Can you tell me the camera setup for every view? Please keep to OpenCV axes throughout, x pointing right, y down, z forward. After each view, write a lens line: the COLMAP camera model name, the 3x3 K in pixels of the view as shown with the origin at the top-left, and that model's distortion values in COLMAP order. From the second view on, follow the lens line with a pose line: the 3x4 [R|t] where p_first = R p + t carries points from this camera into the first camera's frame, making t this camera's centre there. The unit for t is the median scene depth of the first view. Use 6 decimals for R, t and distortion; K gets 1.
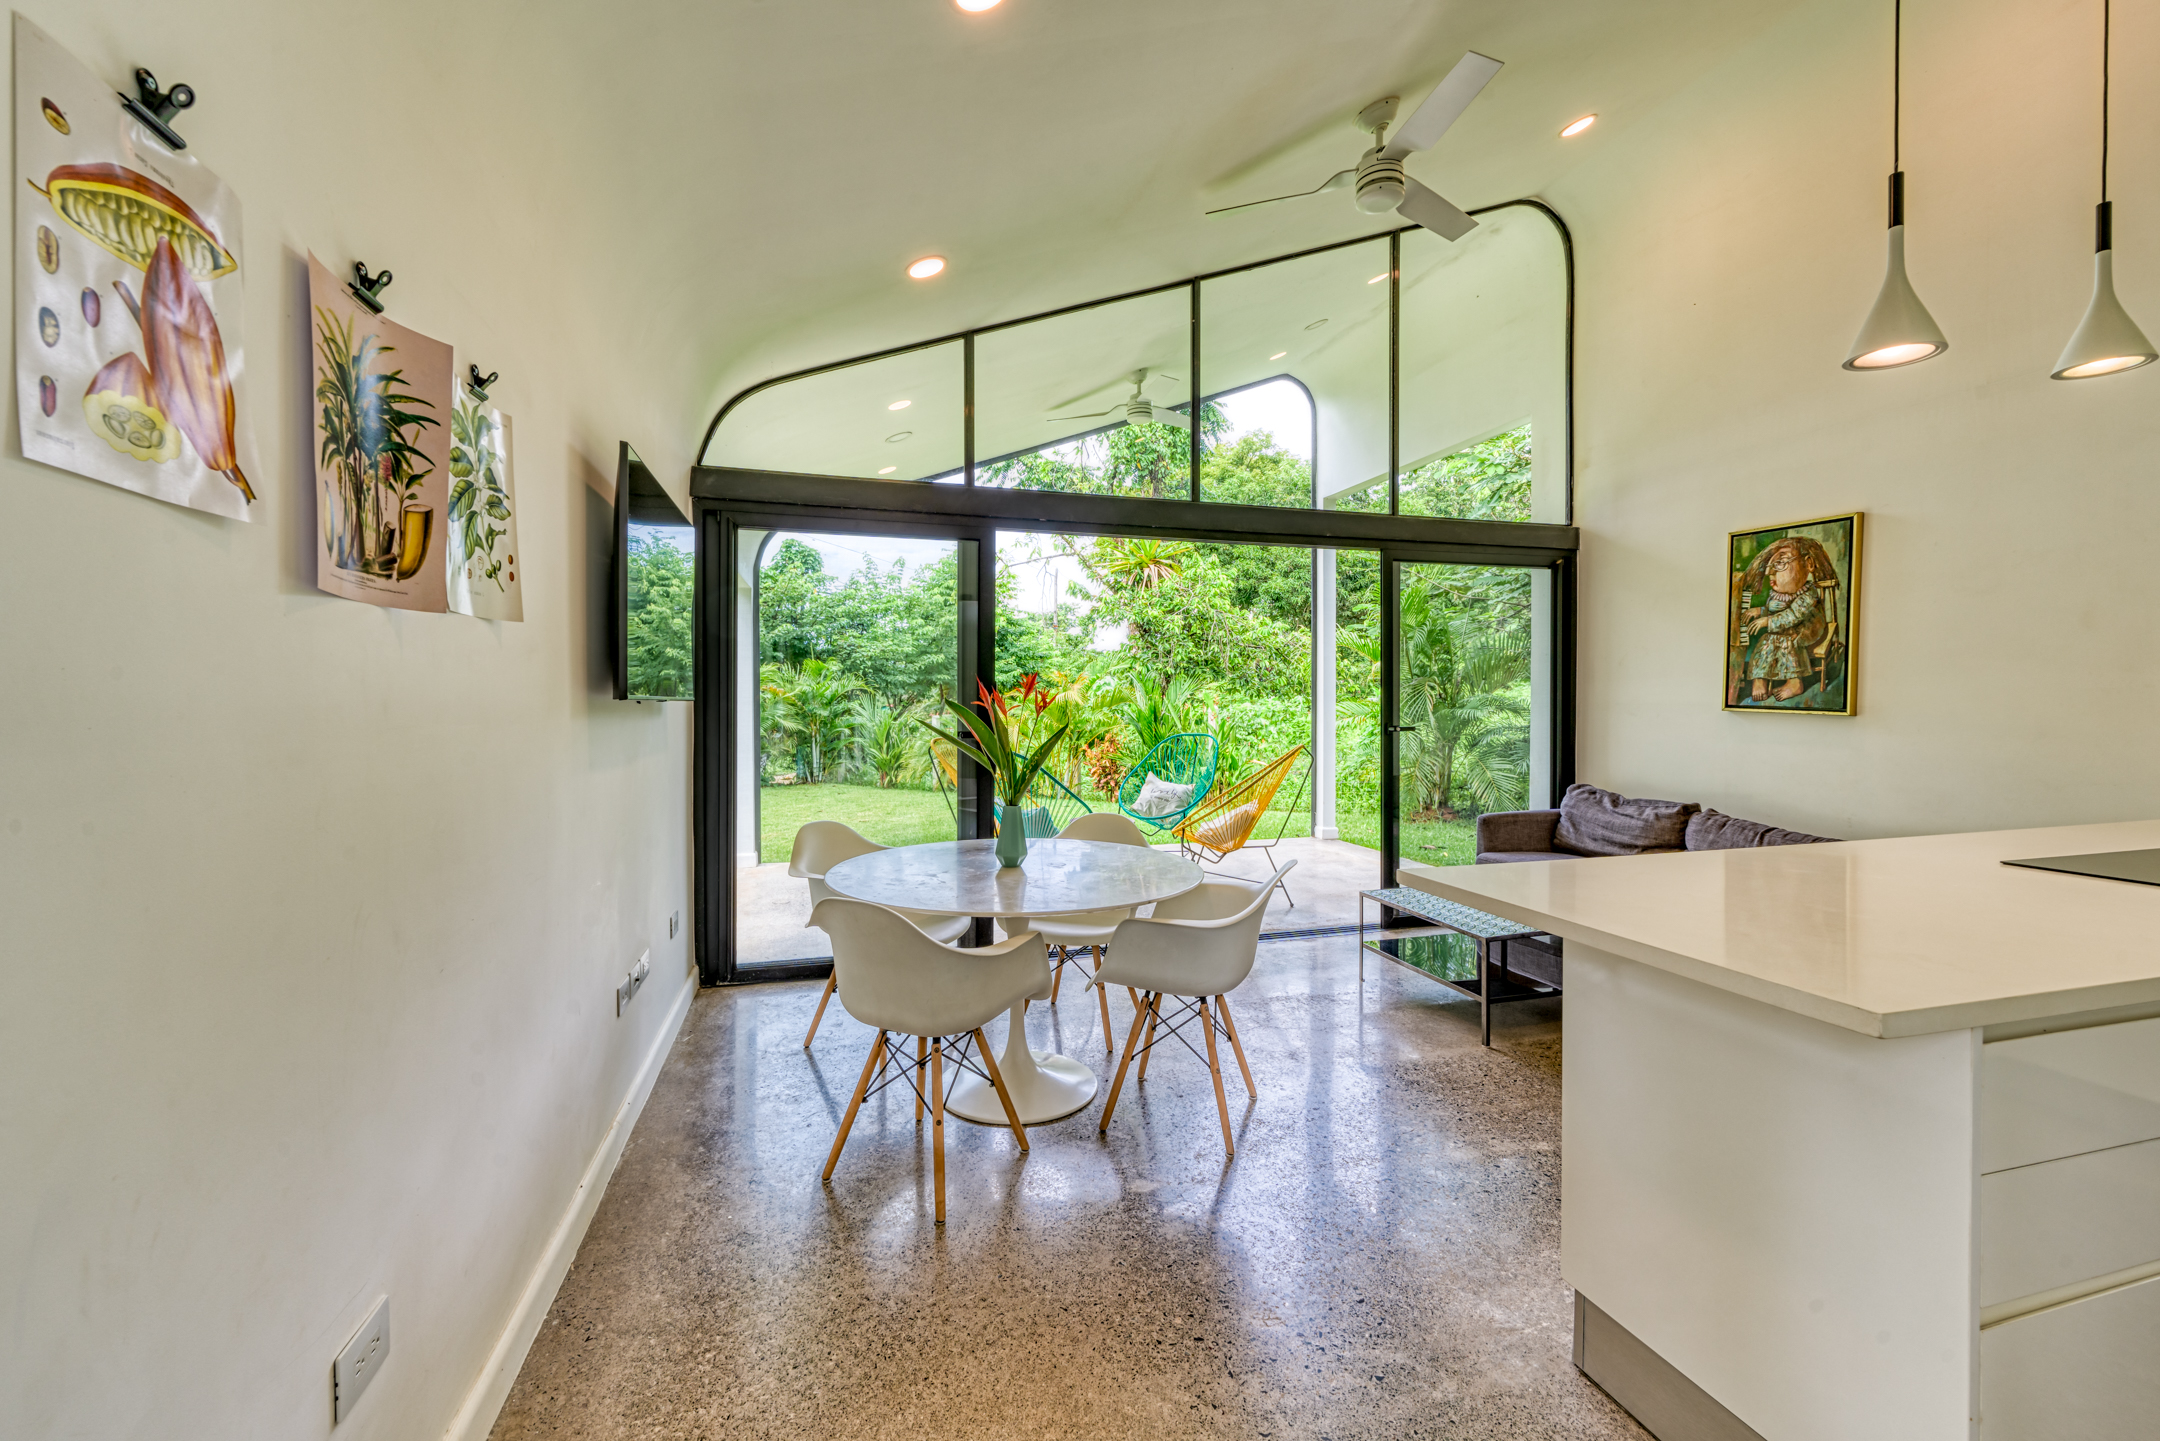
lens RADIAL K [[863.6, 0, 1102.9], [0, 863.6, 709.2], [0, 0, 1]] dist [0.003172, -0.000141]
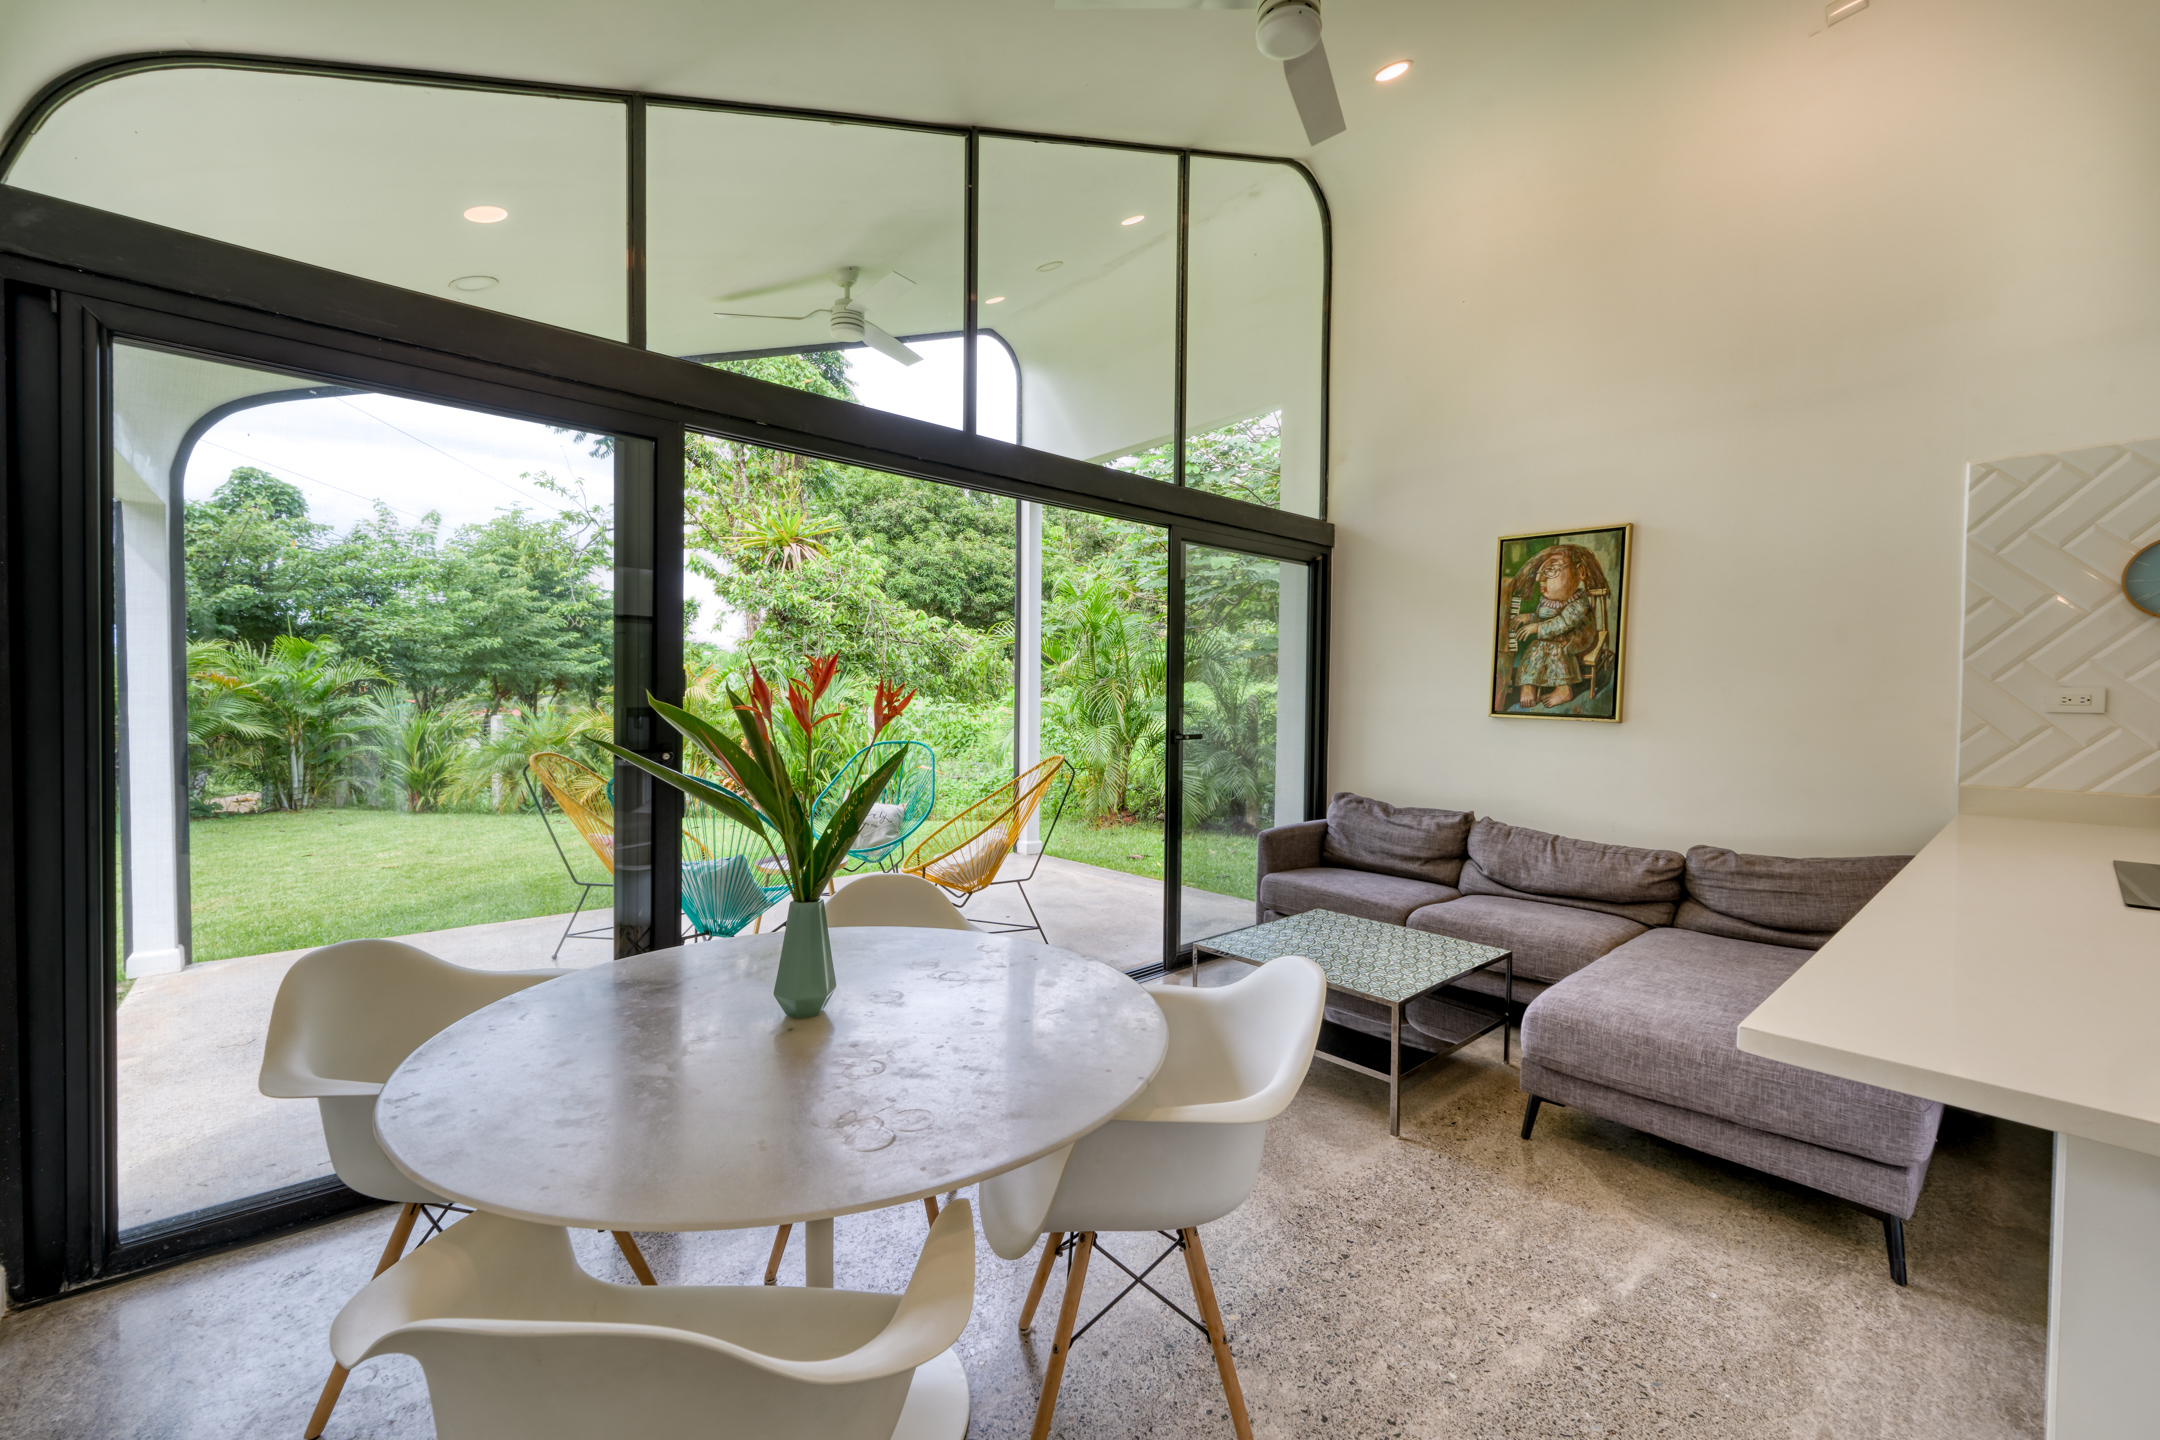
lens RADIAL K [[850.3, 0, 1080.0], [0, 850.3, 720.0], [0, 0, 1]] dist [0.000540, -0.000580]
pose [[0.910096, -0.000769, 0.414396, -0.083451], [-0.005232, 0.999897, 0.013345, -0.003637], [-0.414364, -0.014313, 0.909999, 0.223263]]
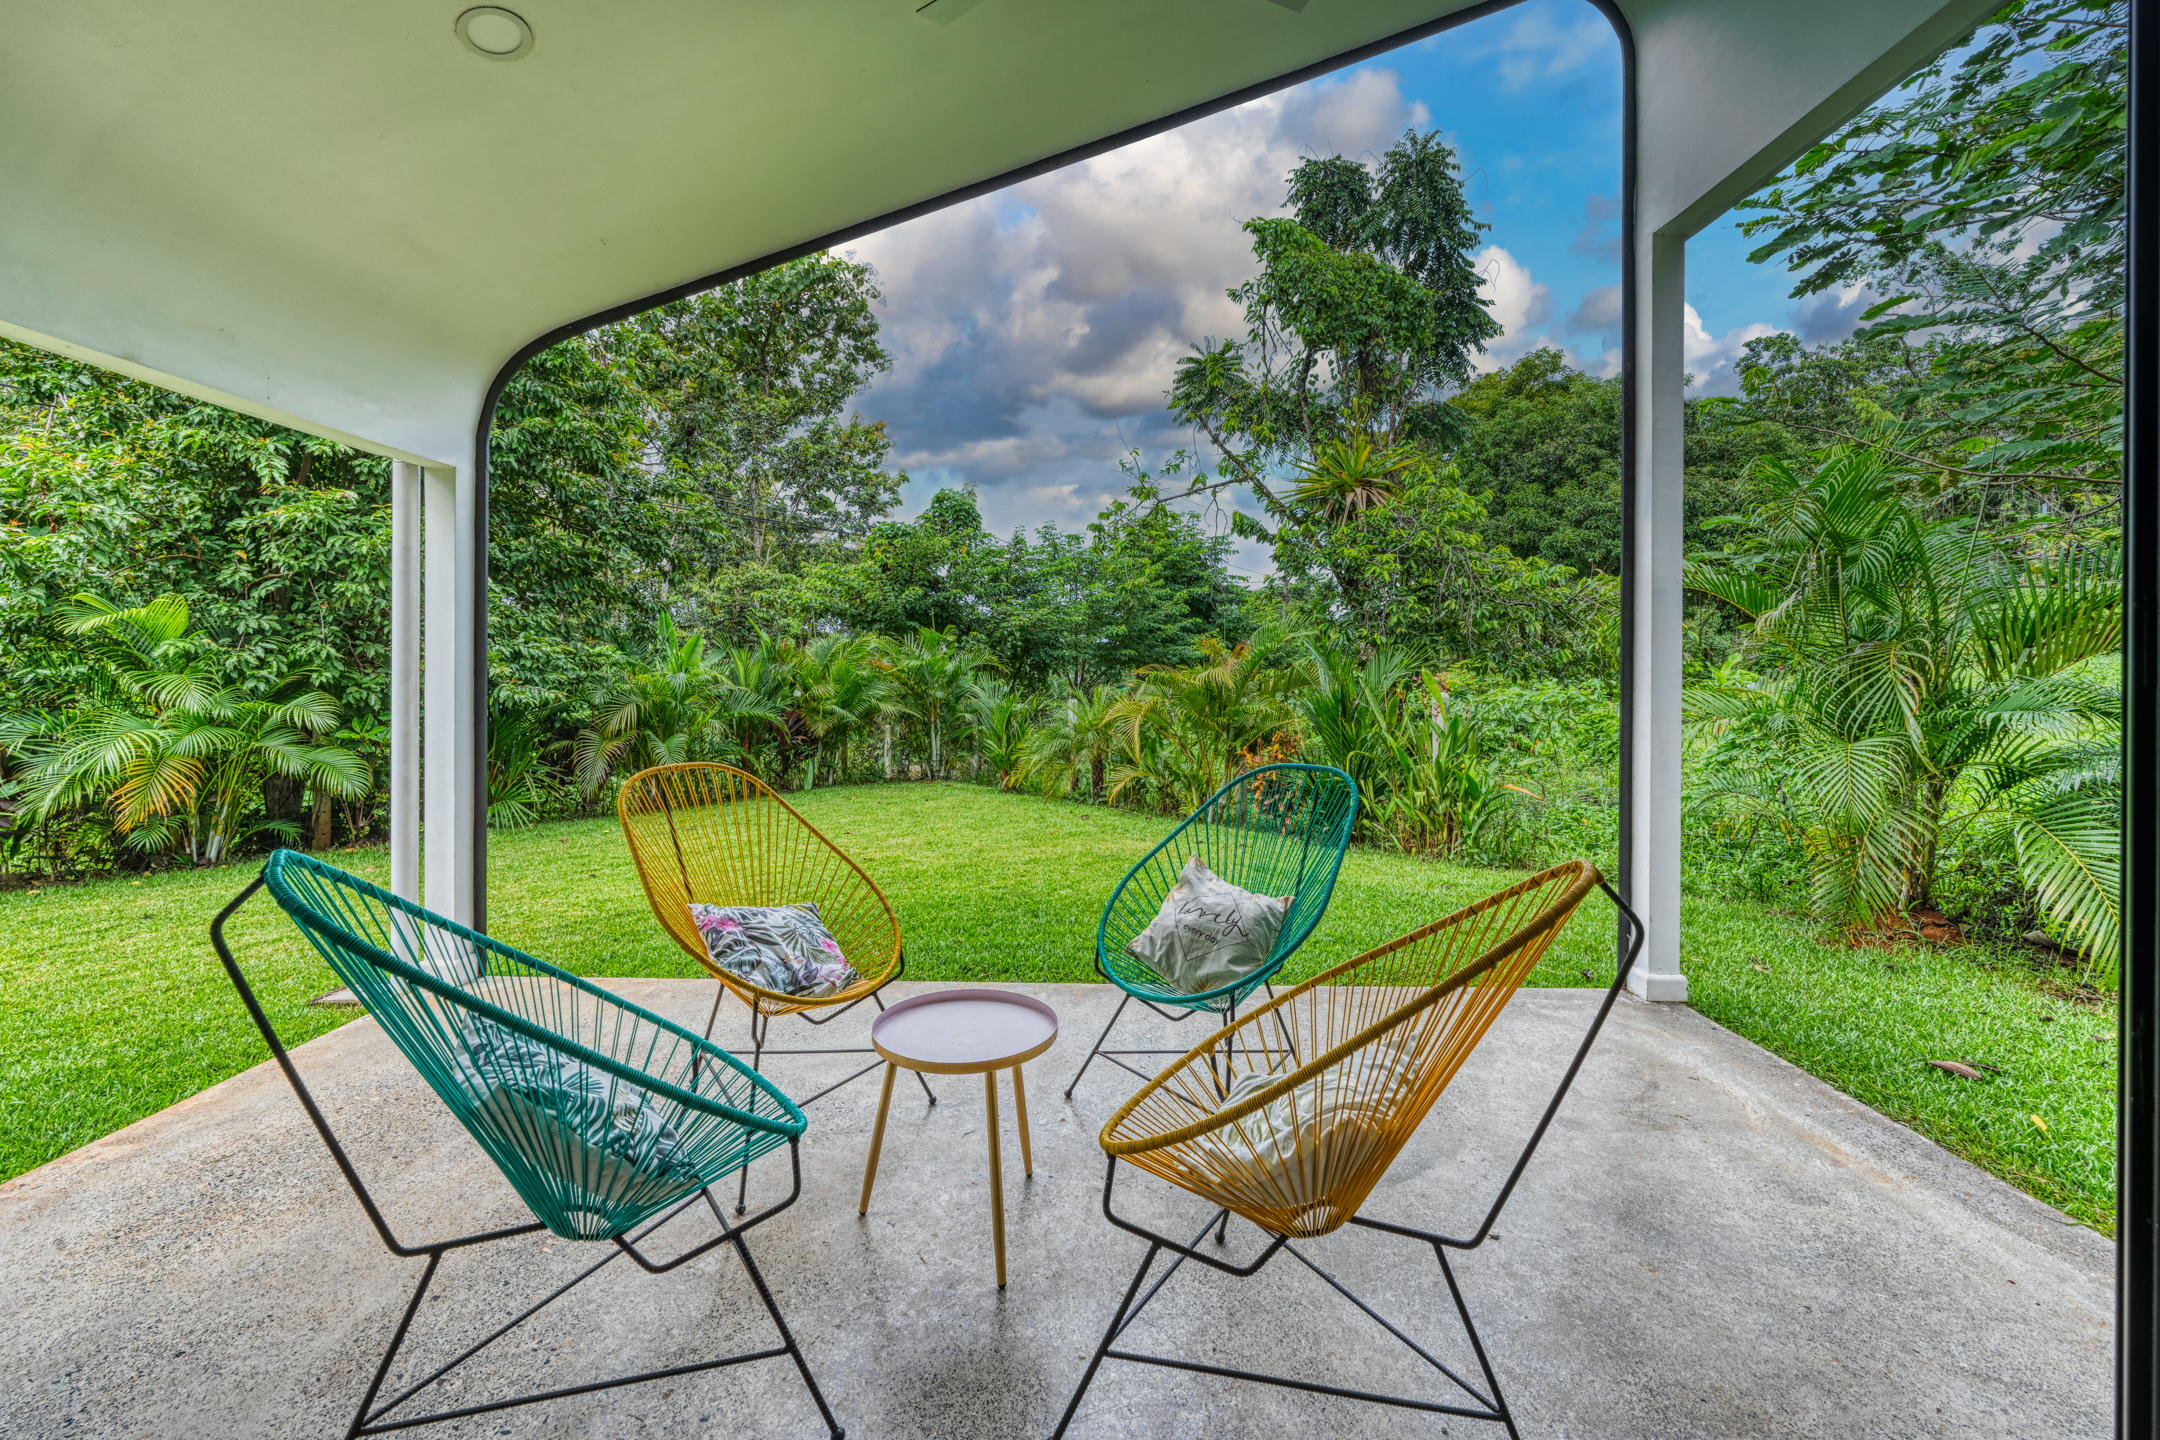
lens RADIAL K [[873.1, 0, 1111.5], [0, 873.1, 676.6], [0, 0, 1]] dist [0.001476, 0.000060]
pose [[0.960027, 0.009142, -0.279757, 0.149606], [-0.013096, 0.999839, -0.012268, -0.009357], [0.279600, 0.015441, 0.959992, 0.642655]]
